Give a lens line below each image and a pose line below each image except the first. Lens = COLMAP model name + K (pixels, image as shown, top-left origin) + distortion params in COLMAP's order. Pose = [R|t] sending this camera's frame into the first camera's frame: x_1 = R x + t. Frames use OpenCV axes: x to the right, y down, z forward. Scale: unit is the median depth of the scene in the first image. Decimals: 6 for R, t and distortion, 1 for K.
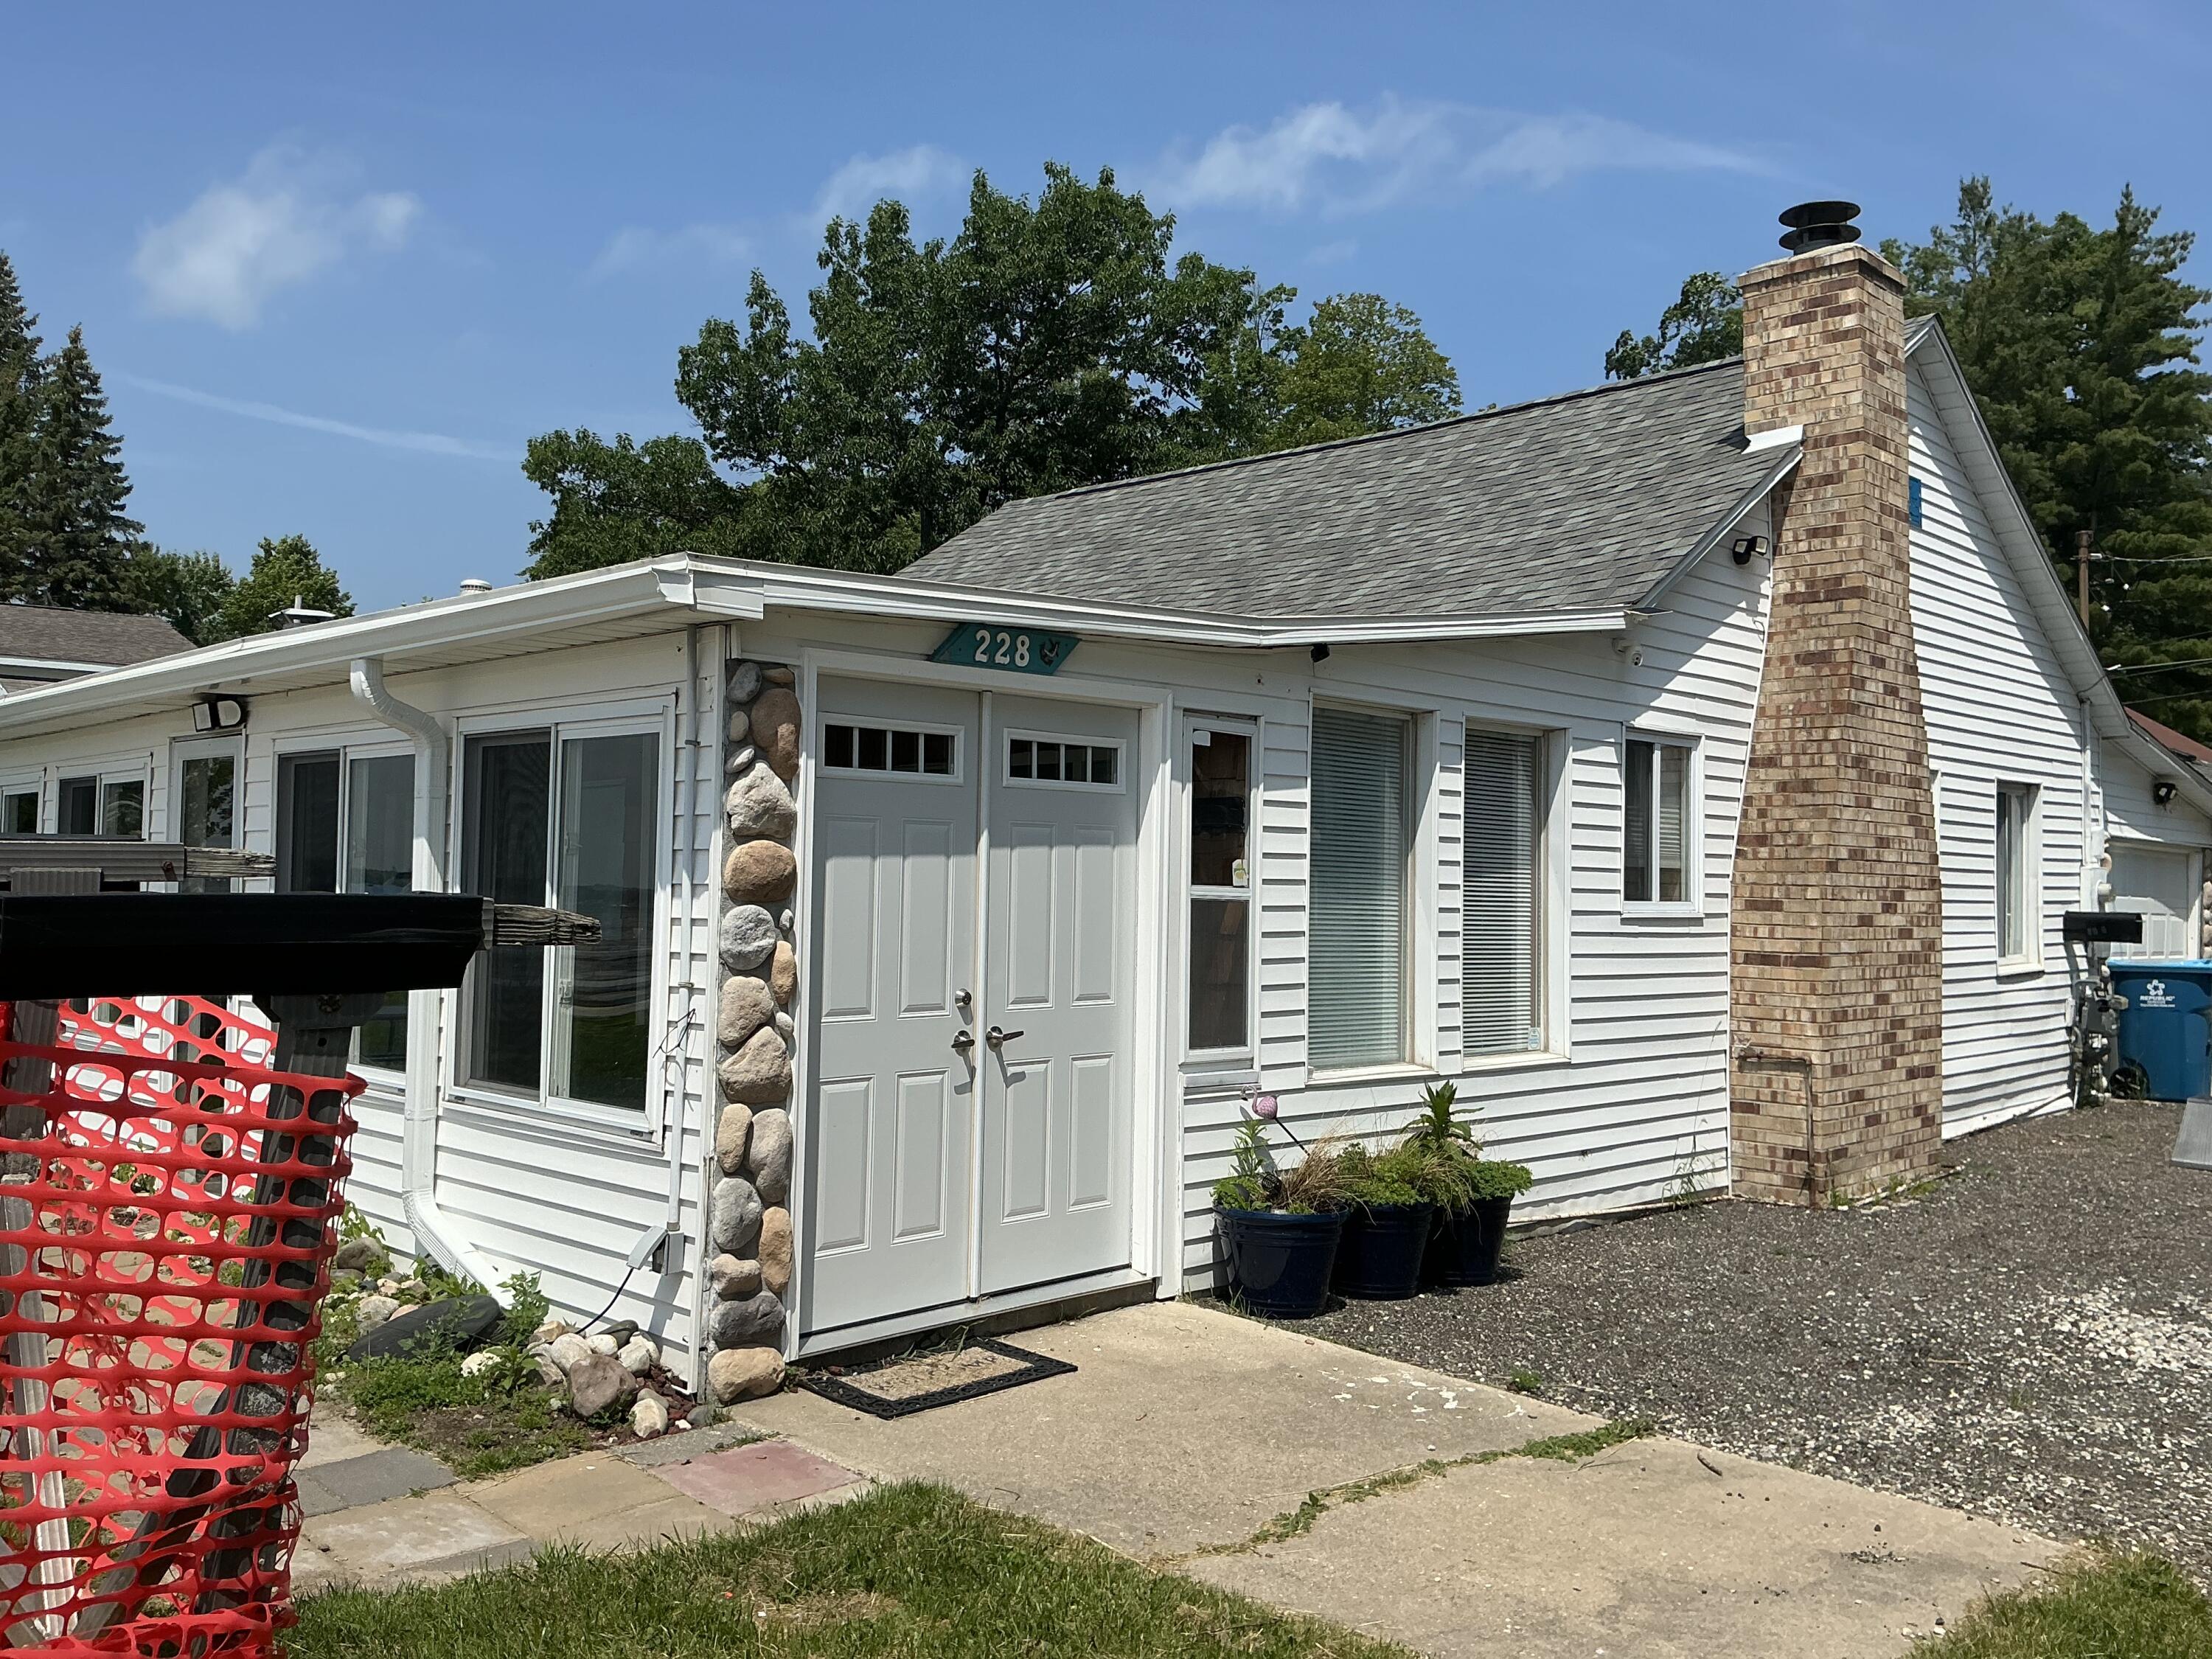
lens RADIAL K [[1849.0, 0, 1093.8], [0, 1849.0, 833.5], [0, 0, 1]] dist [0.098843, -0.201008]
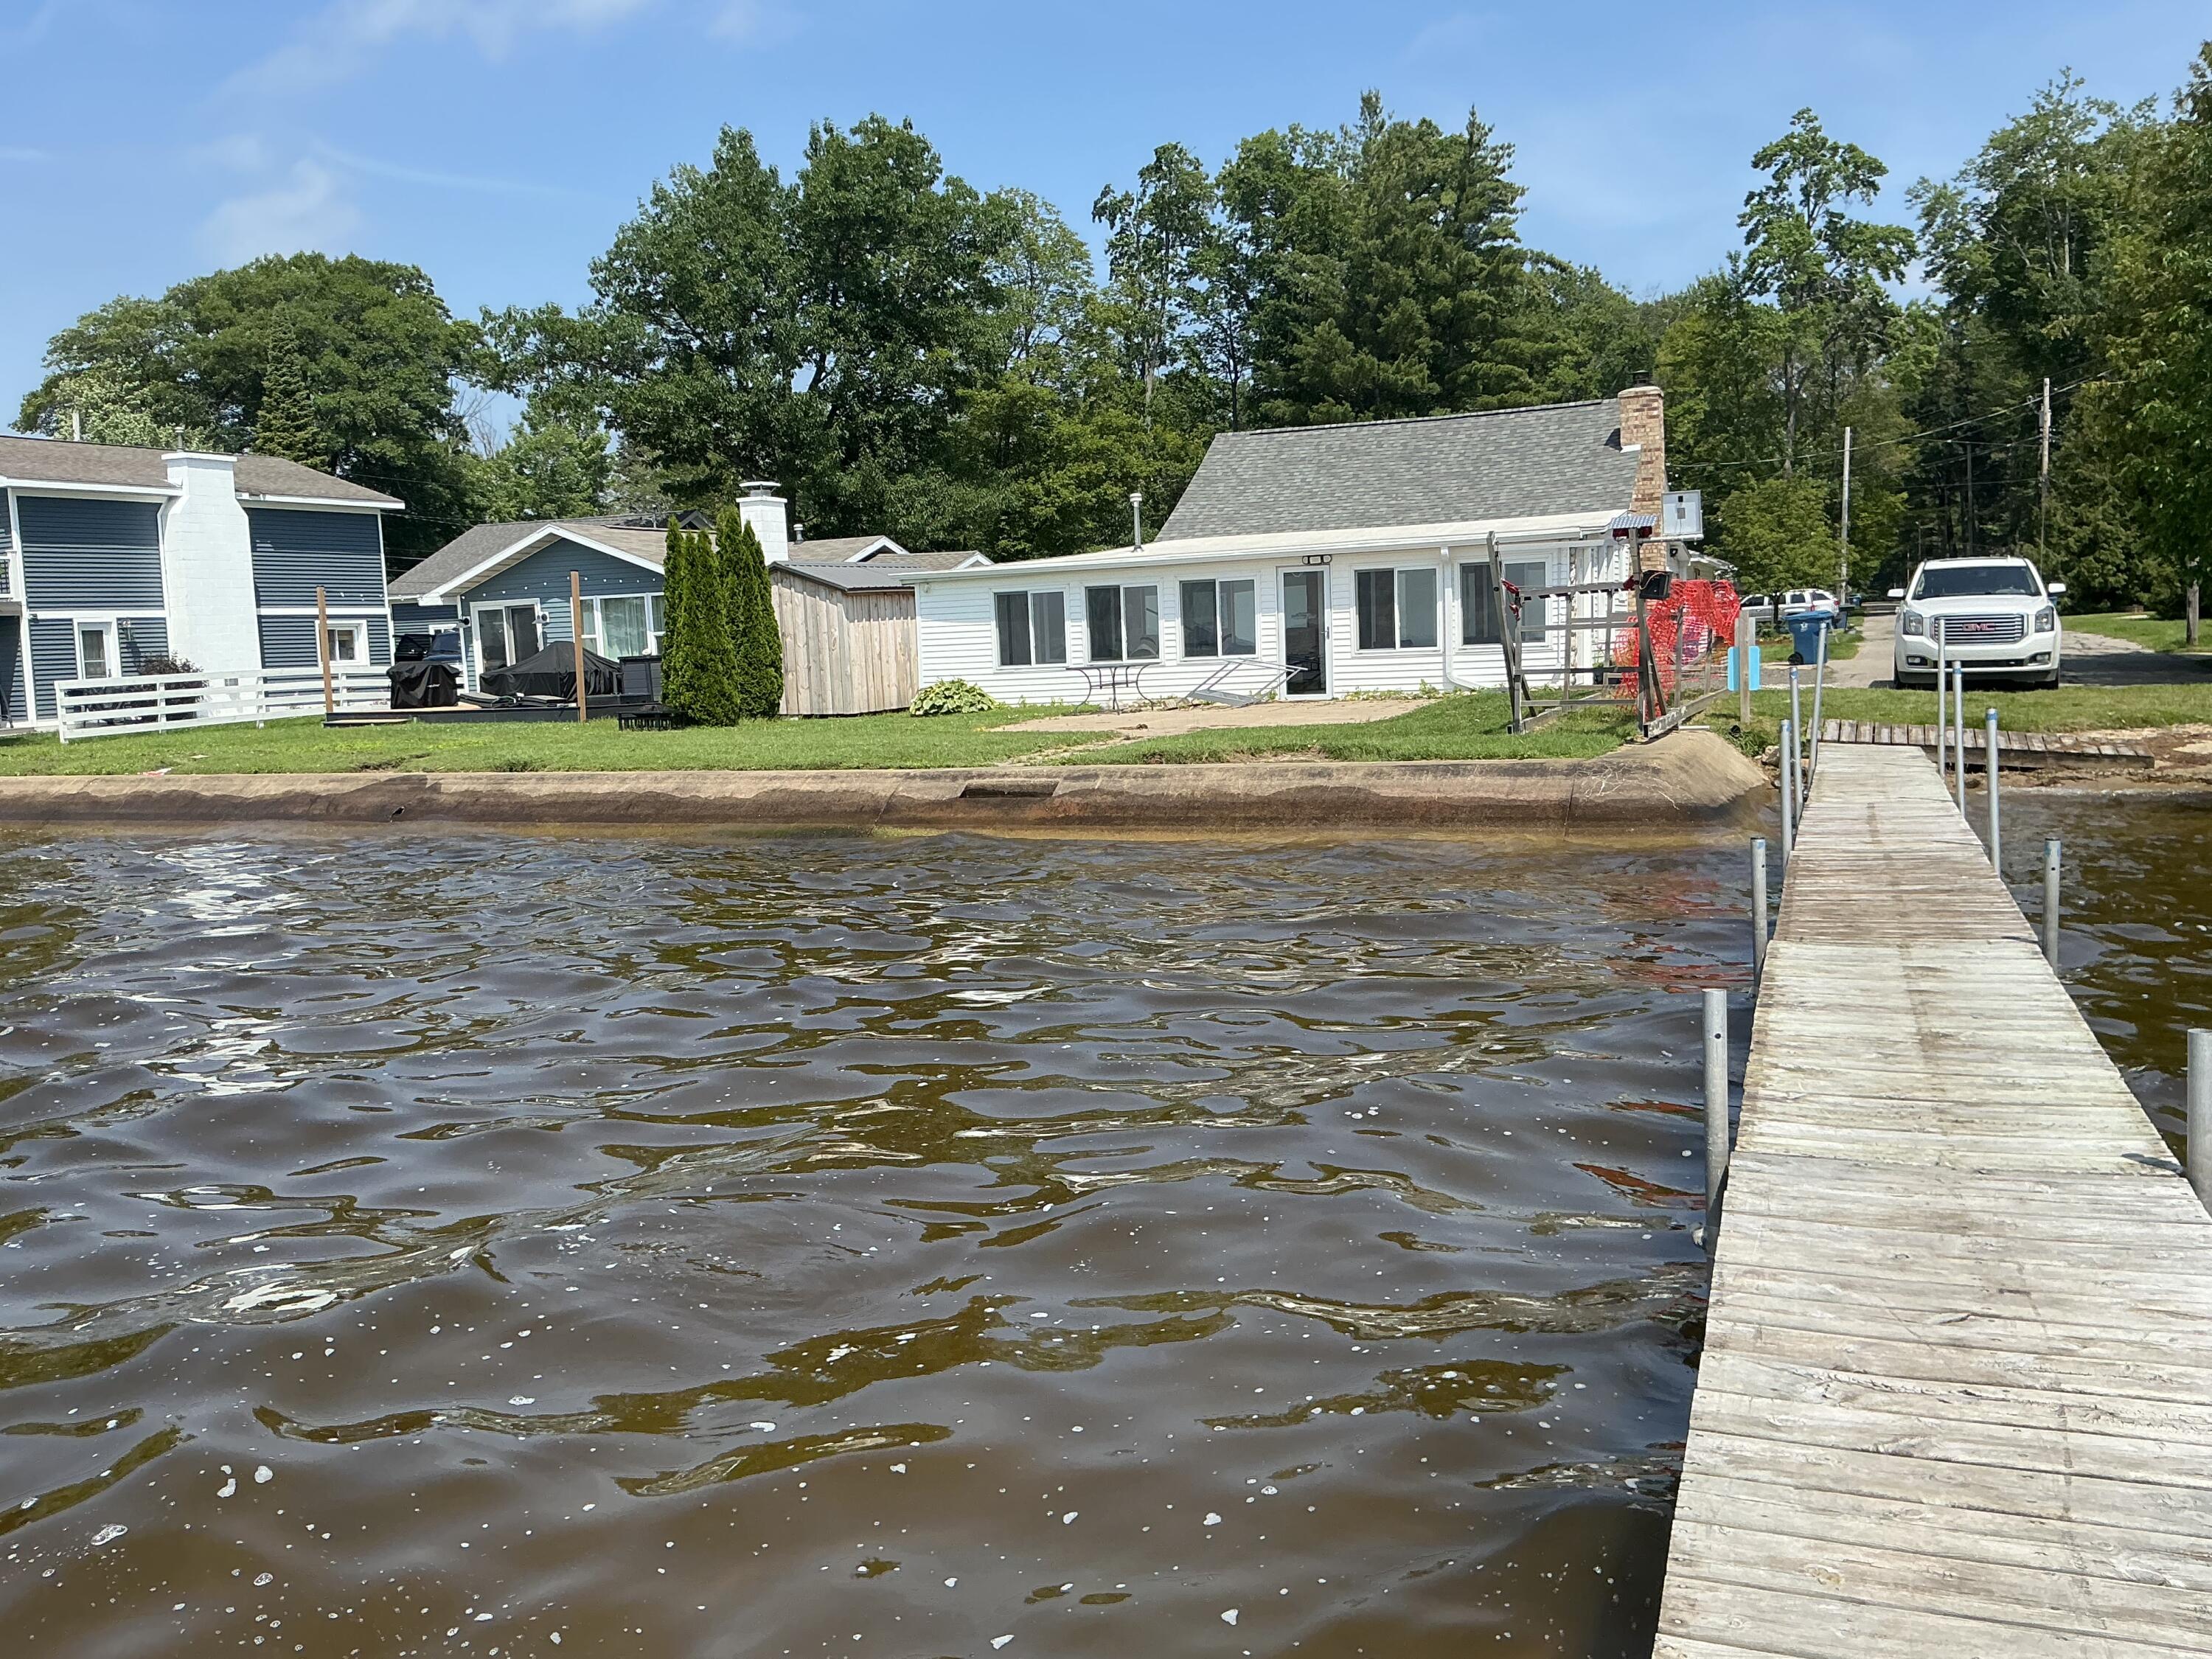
lens RADIAL K [[1849.0, 0, 1089.5], [0, 1849.0, 846.5], [0, 0, 1]] dist [0.098843, -0.201008]
pose [[0.928726, -0.090422, 0.359571, -0.405922], [0.040842, 0.988854, 0.143180, -0.008194], [-0.368510, -0.118289, 0.922067, -0.399082]]
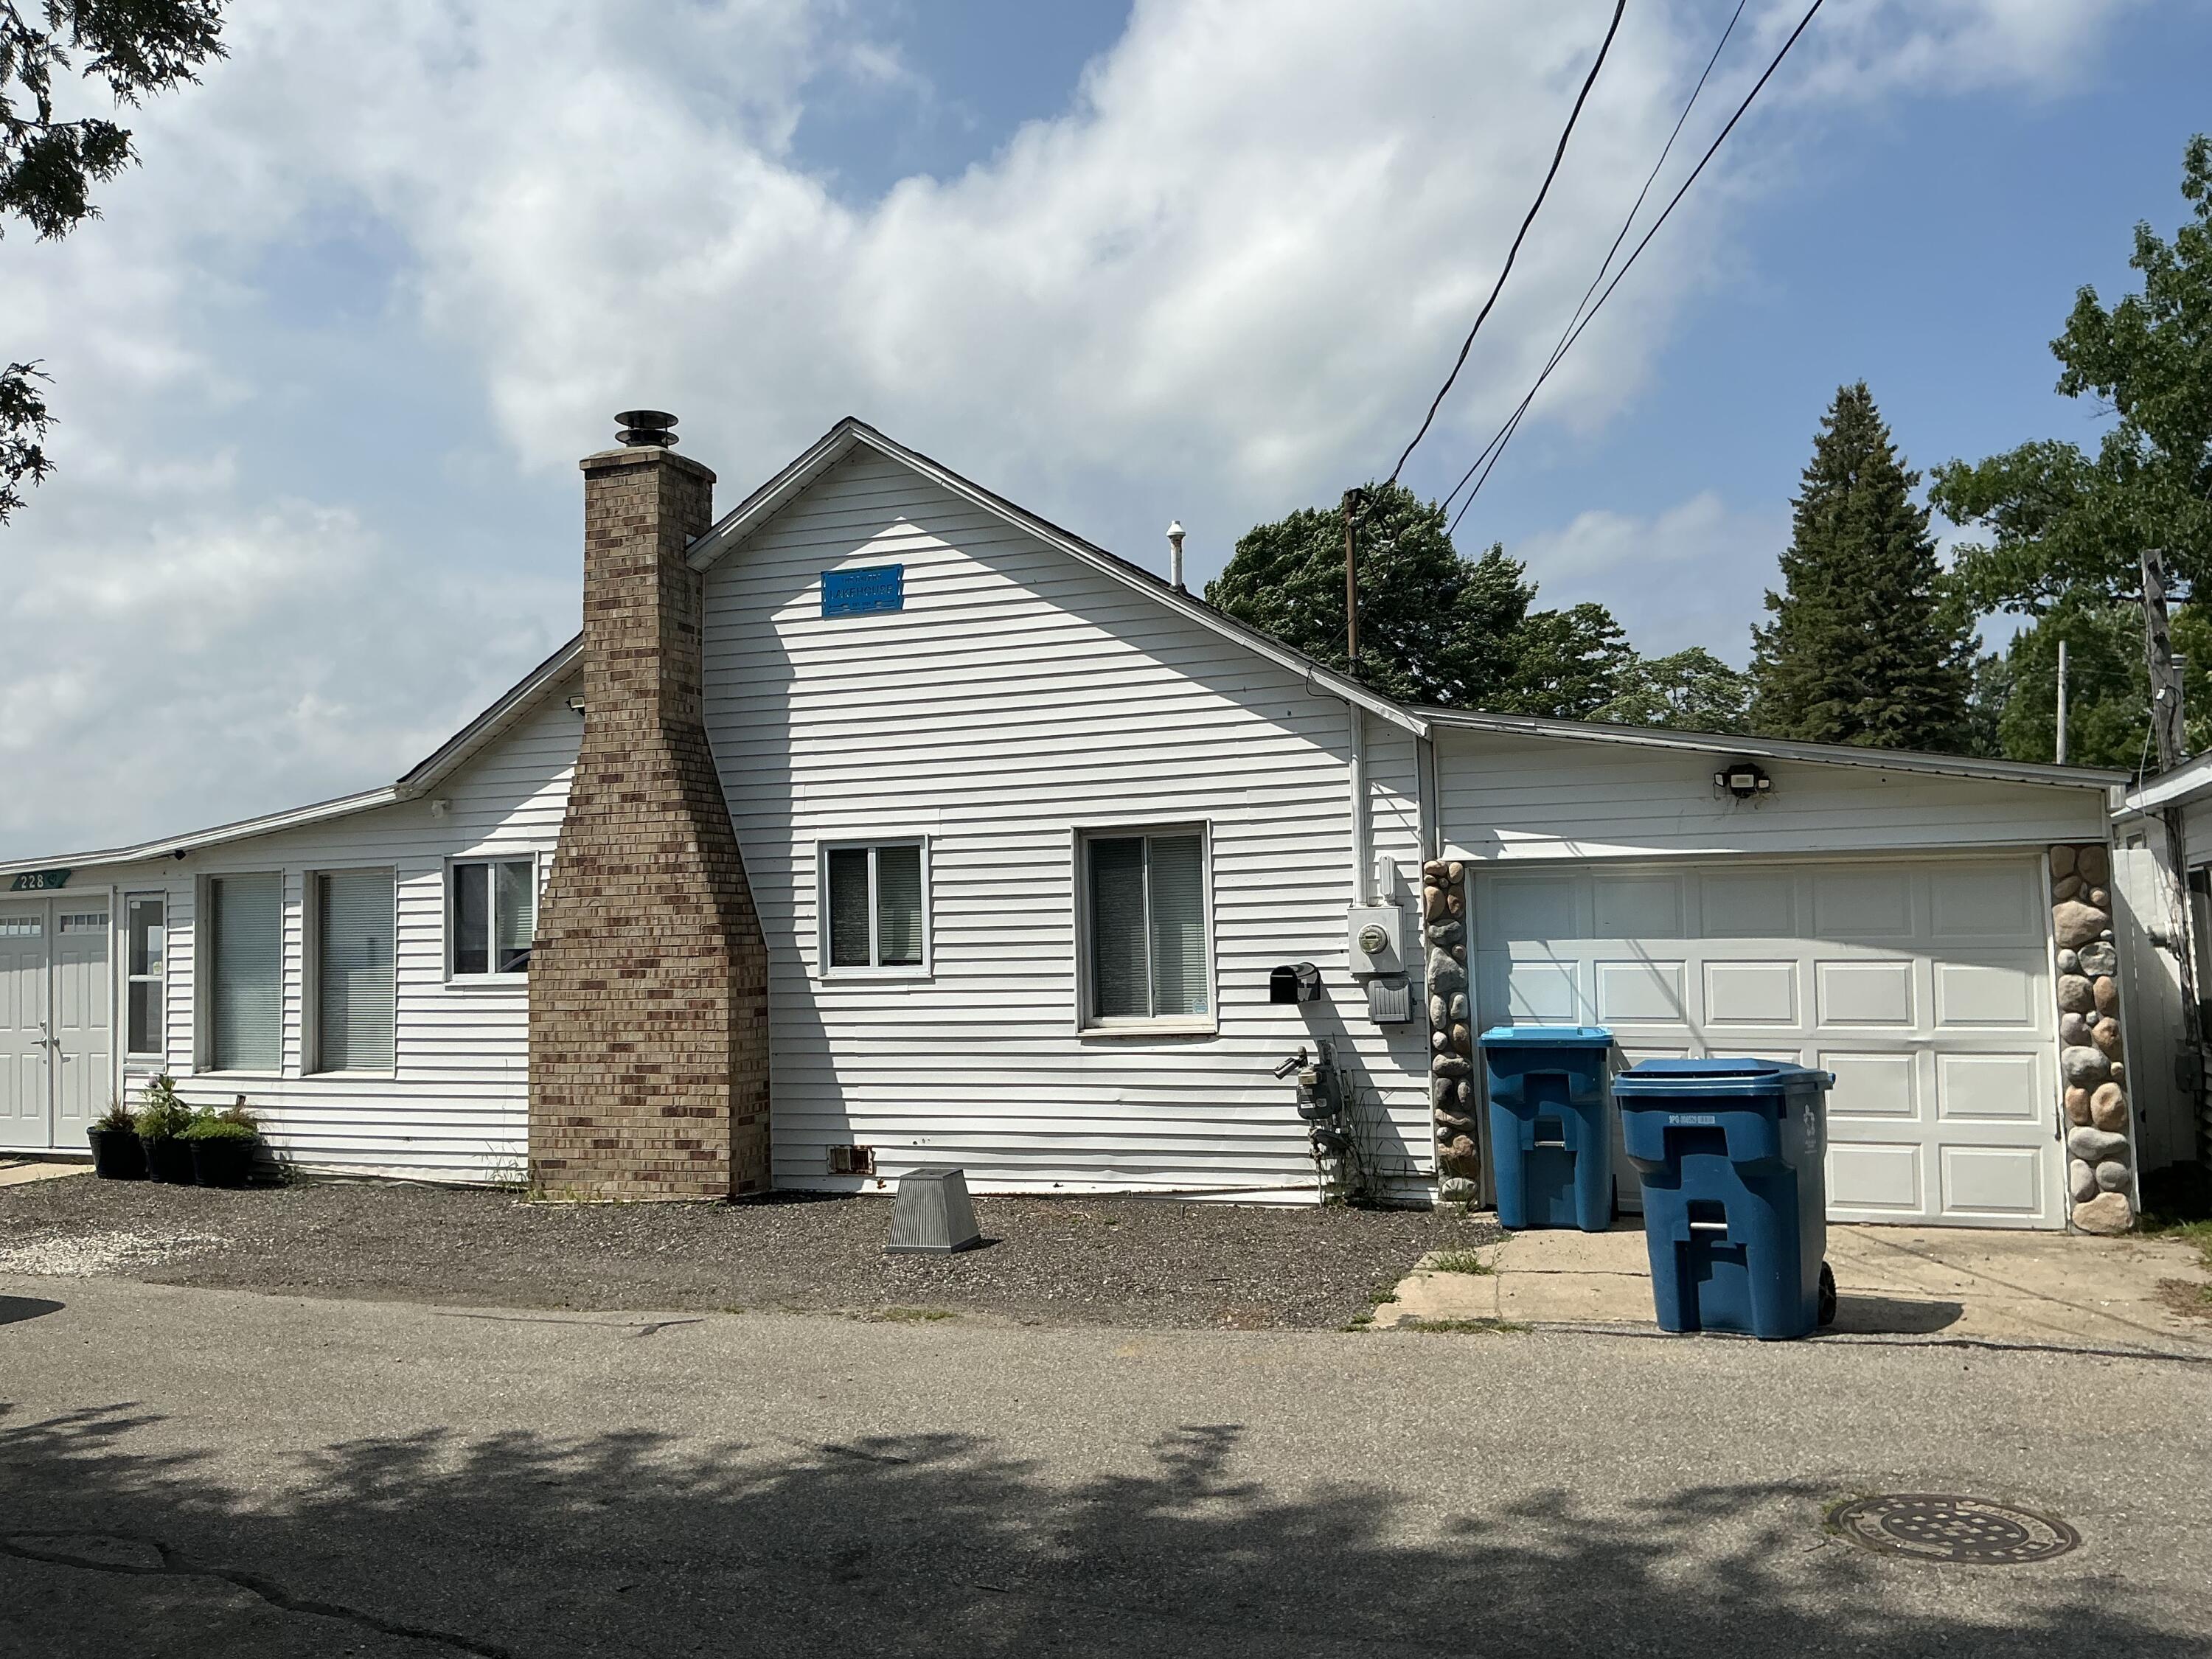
lens RADIAL K [[1849.0, 0, 1111.6], [0, 1849.0, 836.9], [0, 0, 1]] dist [0.098843, -0.201008]
pose [[0.397439, -0.081082, -0.914039, 0.405533], [0.052776, 0.996460, -0.065445, 0.011356], [0.916109, -0.022229, 0.400311, 0.192893]]
